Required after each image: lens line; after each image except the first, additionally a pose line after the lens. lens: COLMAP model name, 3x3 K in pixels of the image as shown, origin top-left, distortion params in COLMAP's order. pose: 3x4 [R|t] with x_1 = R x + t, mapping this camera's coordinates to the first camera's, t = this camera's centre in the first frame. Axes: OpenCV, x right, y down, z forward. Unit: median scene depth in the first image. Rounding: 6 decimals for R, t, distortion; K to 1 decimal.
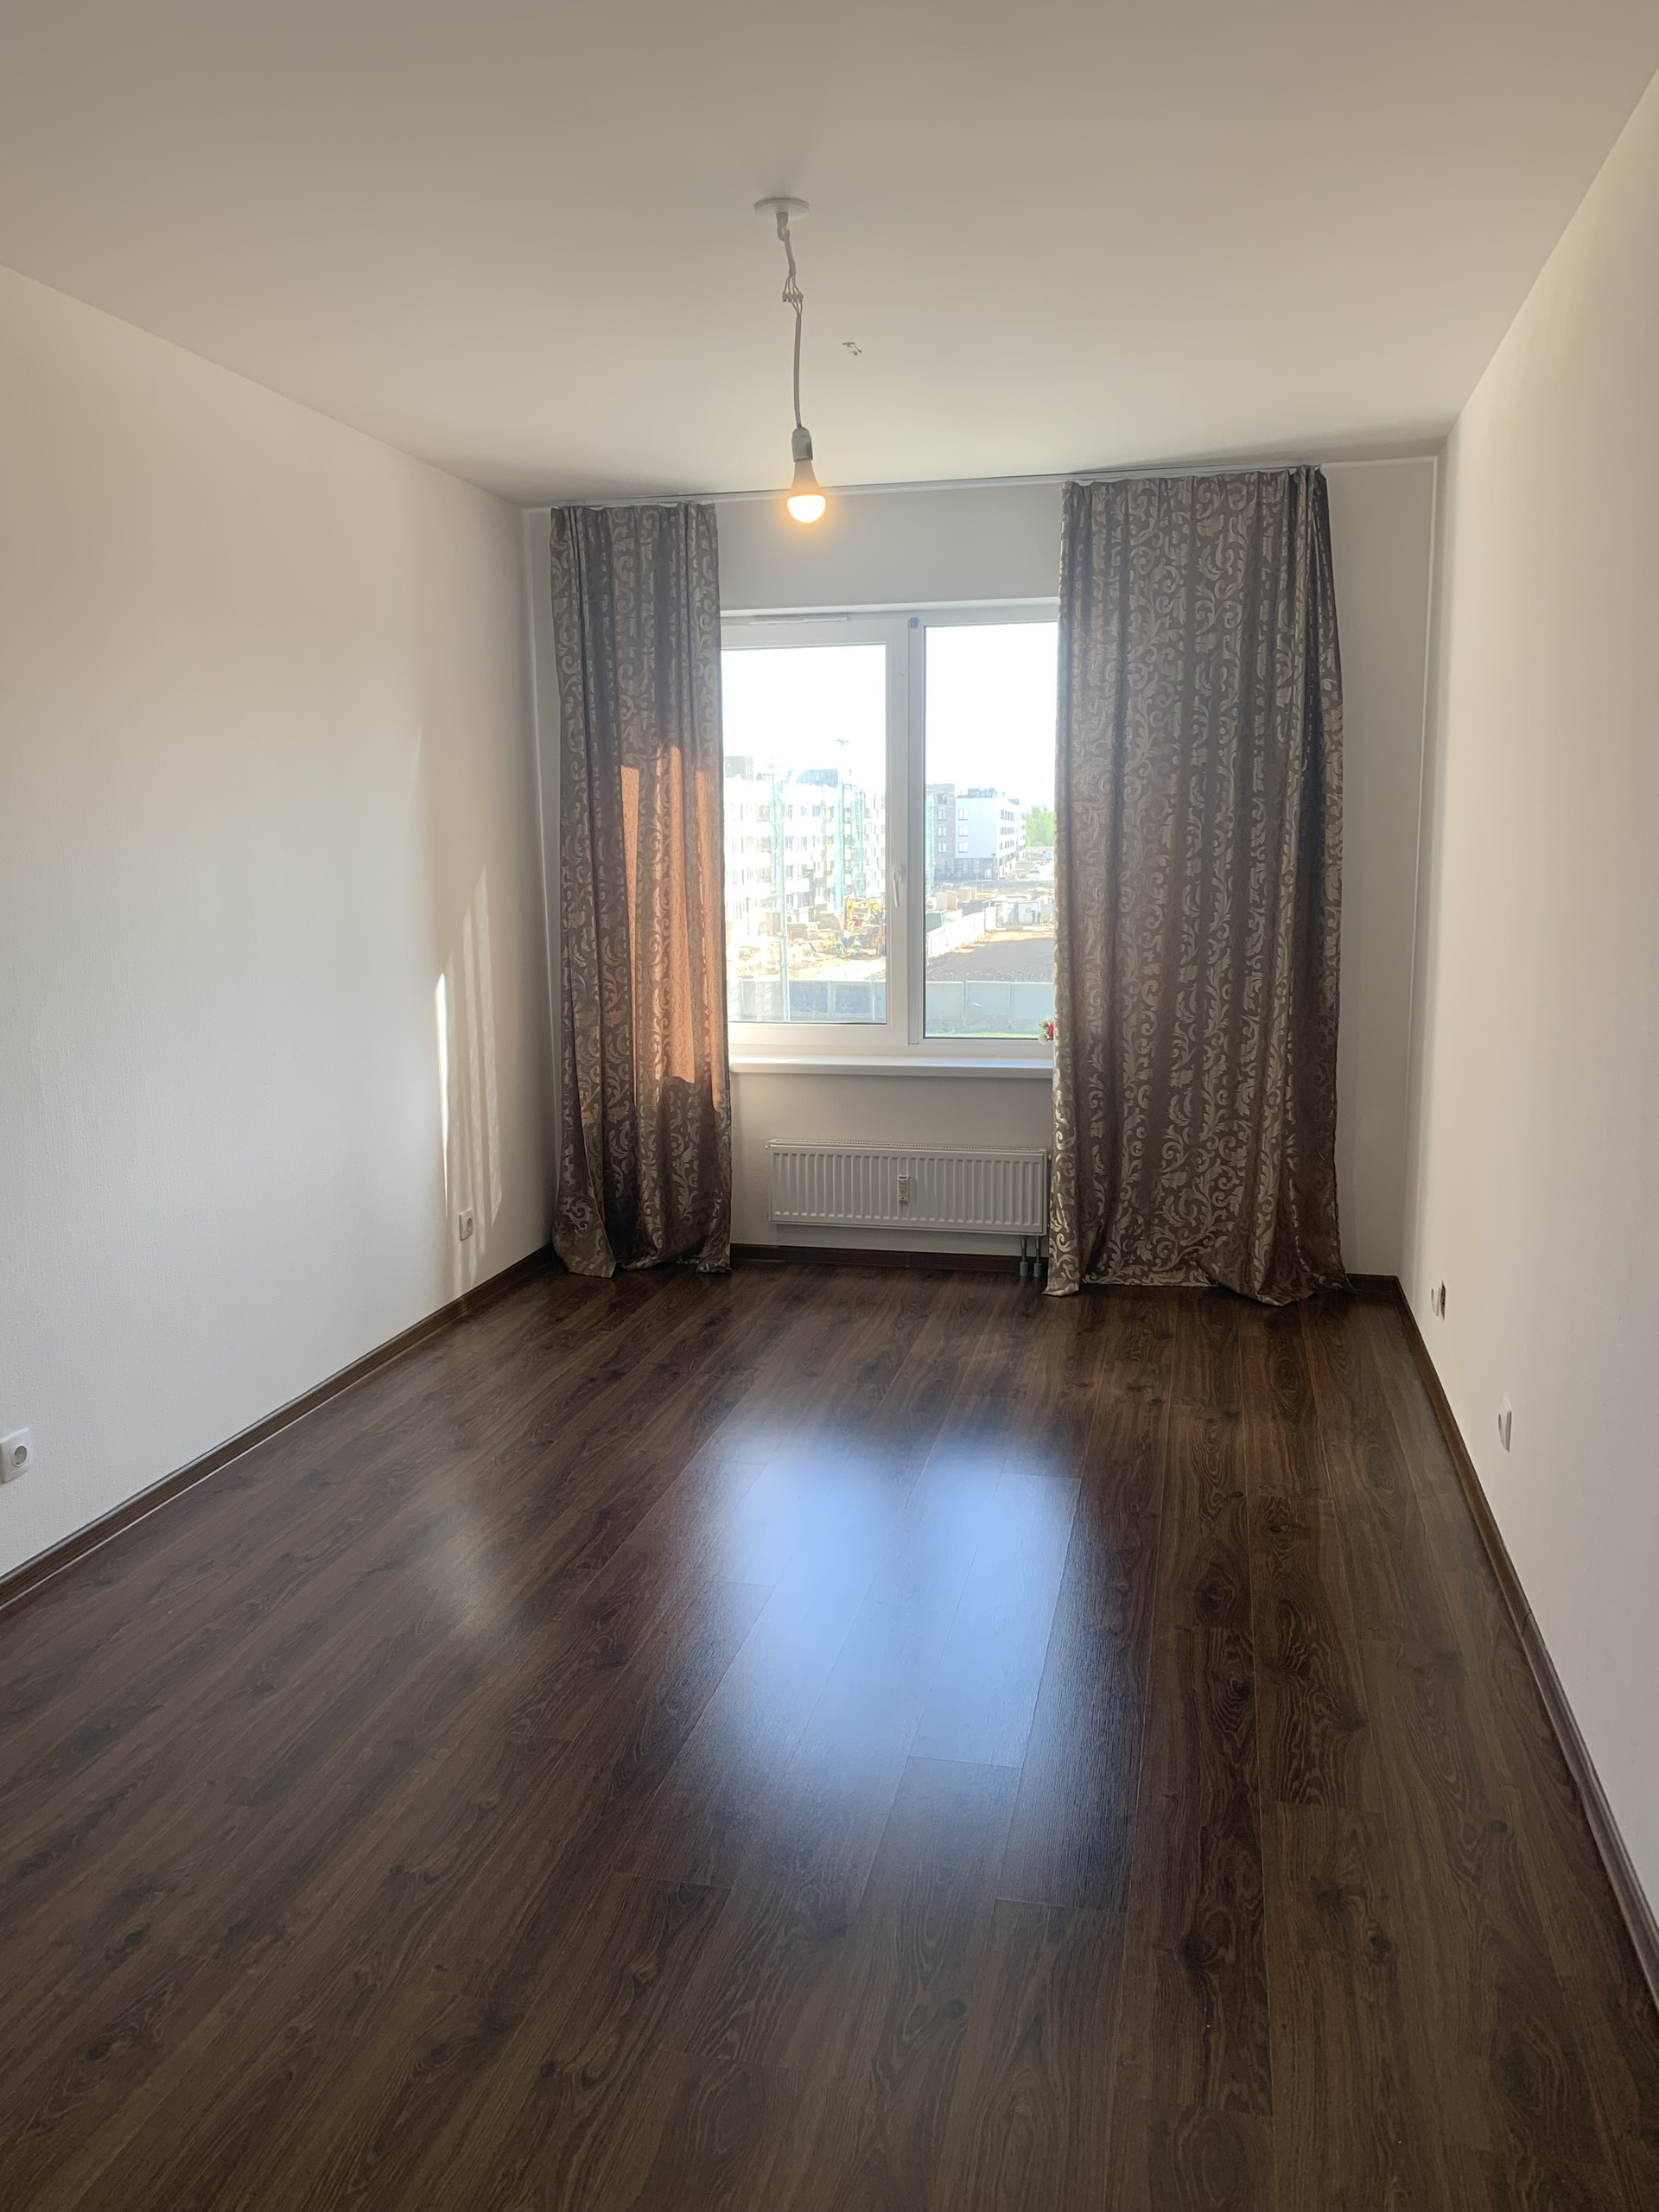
lens RADIAL K [[1685.1, 0, 806.1], [0, 1685.1, 1094.0], [0, 0, 1]] dist [0.056090, -0.011546]
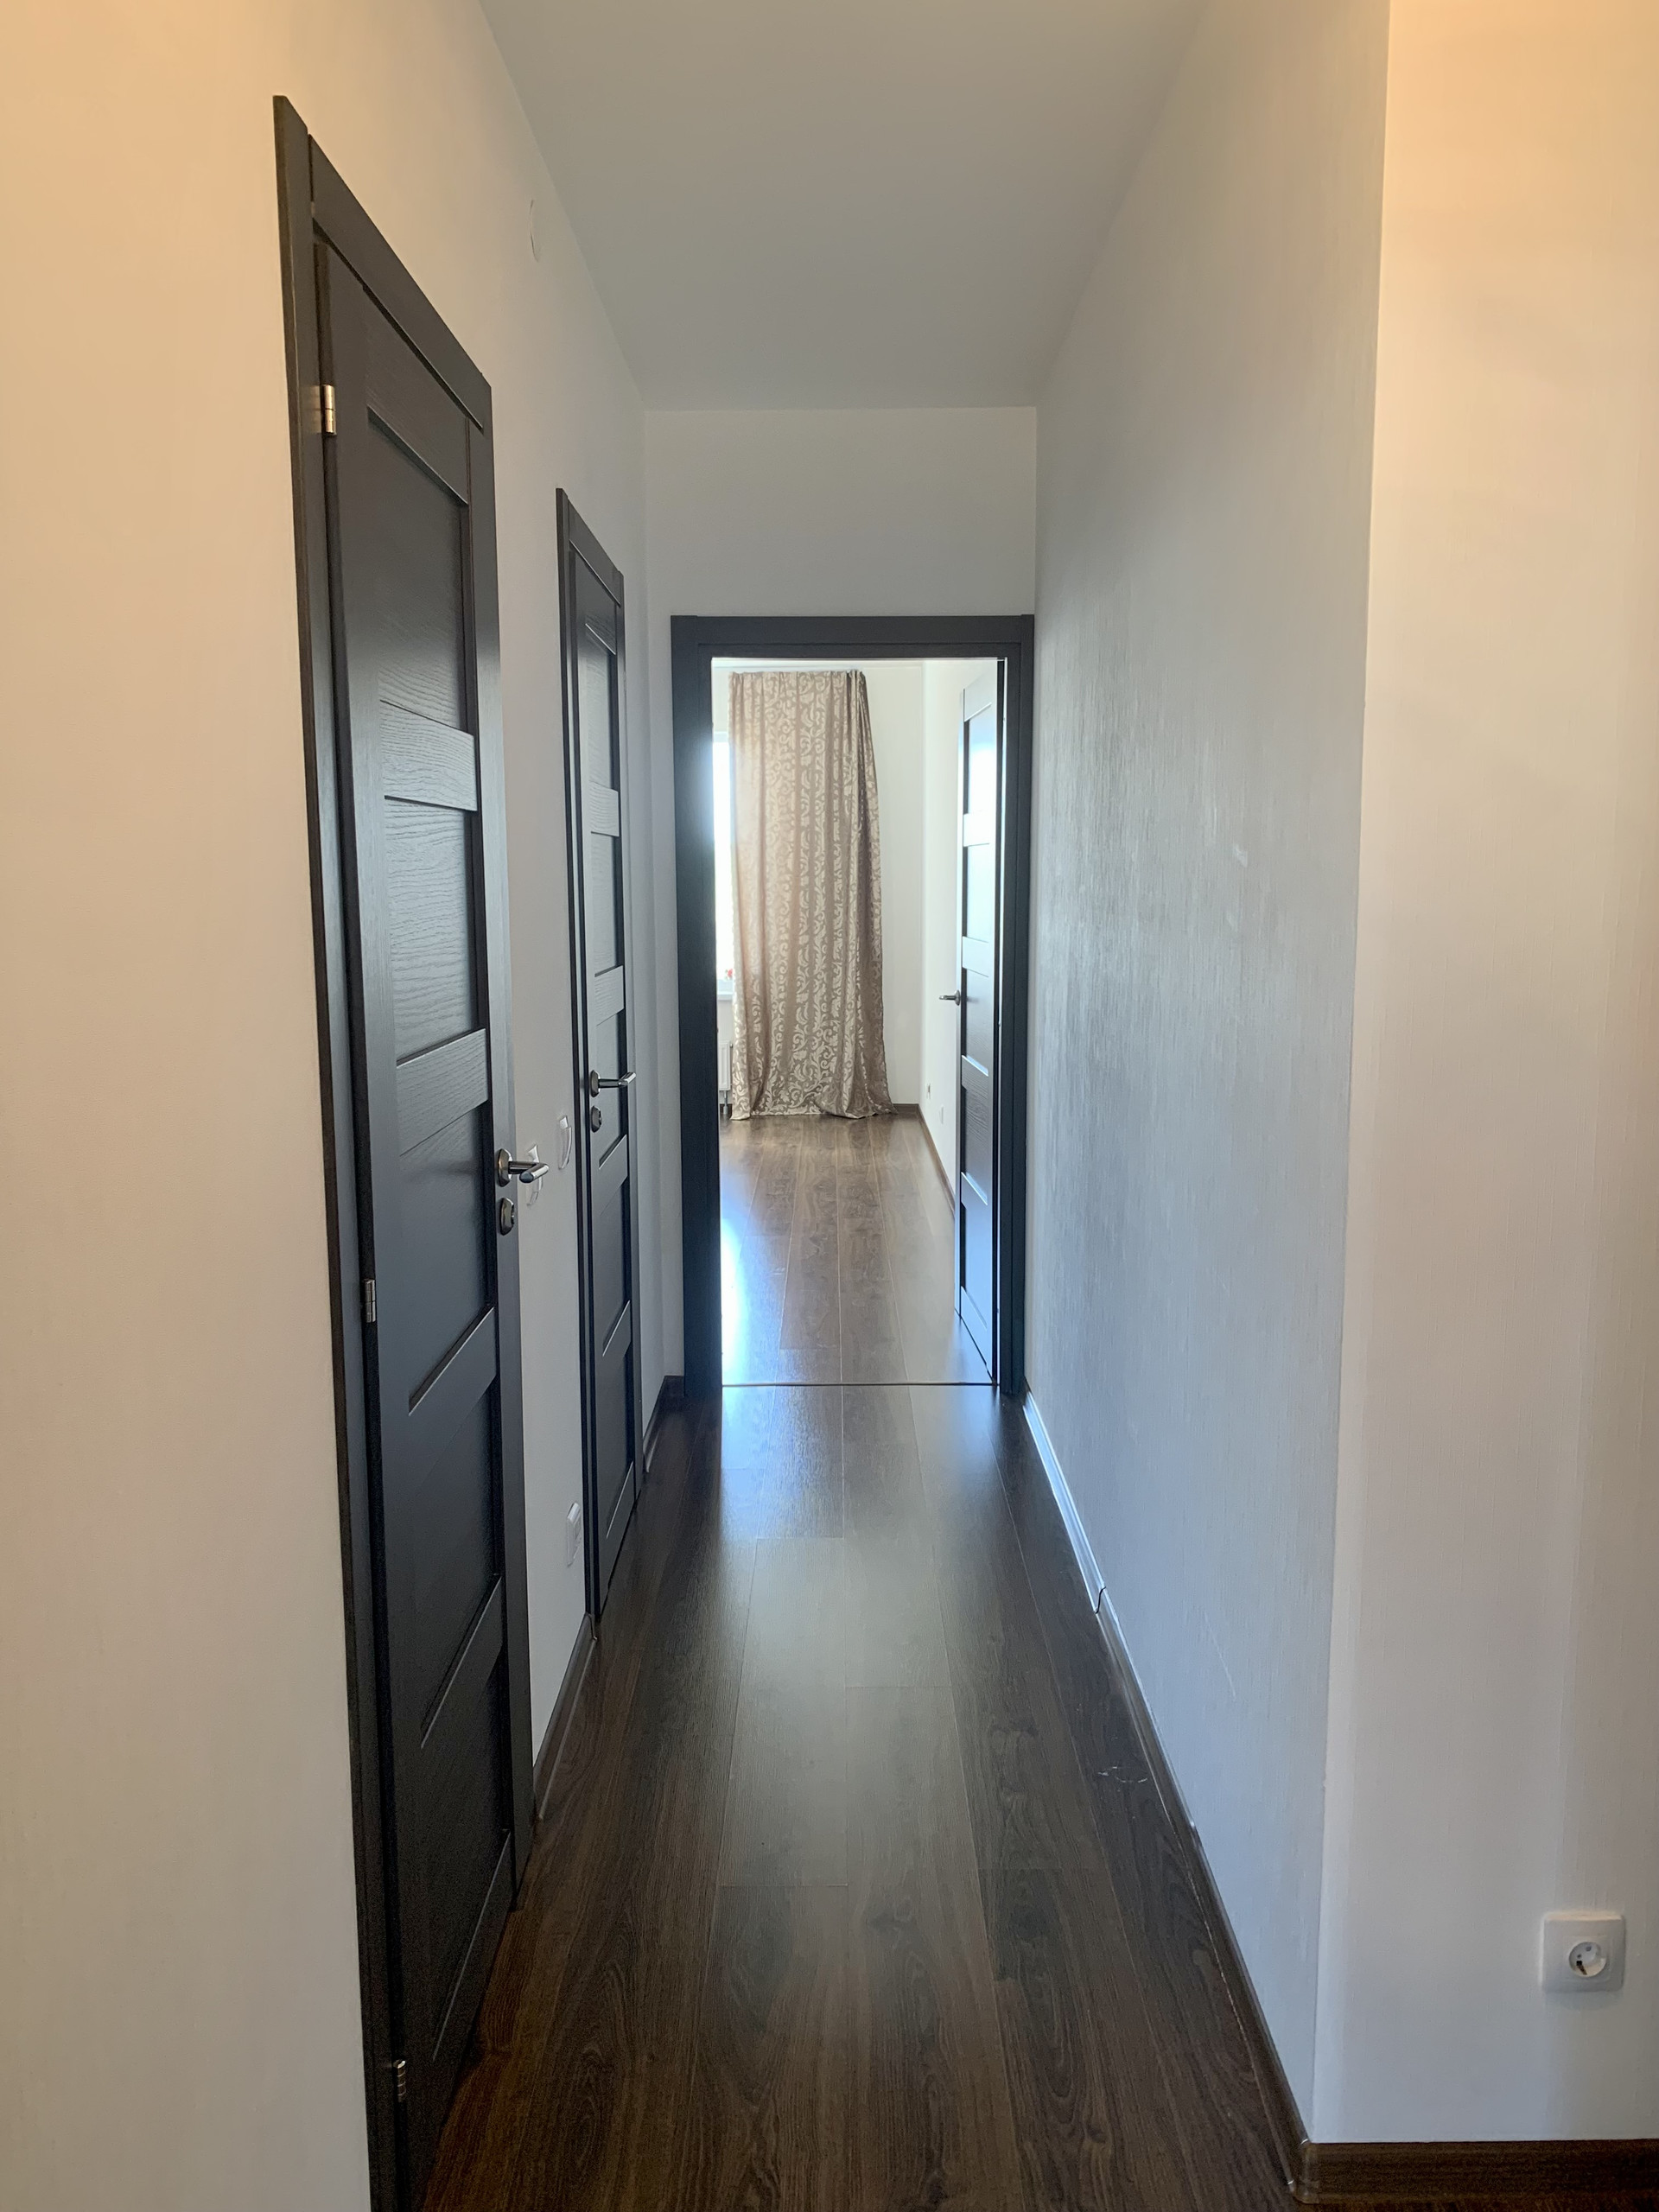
lens RADIAL K [[1685.1, 0, 832.0], [0, 1685.1, 1119.9], [0, 0, 1]] dist [0.056090, -0.011546]
pose [[0.972007, -0.027220, 0.233369, -0.176972], [0.031190, 0.999425, -0.013336, 0.150580], [-0.232872, 0.020241, 0.972297, -0.784454]]
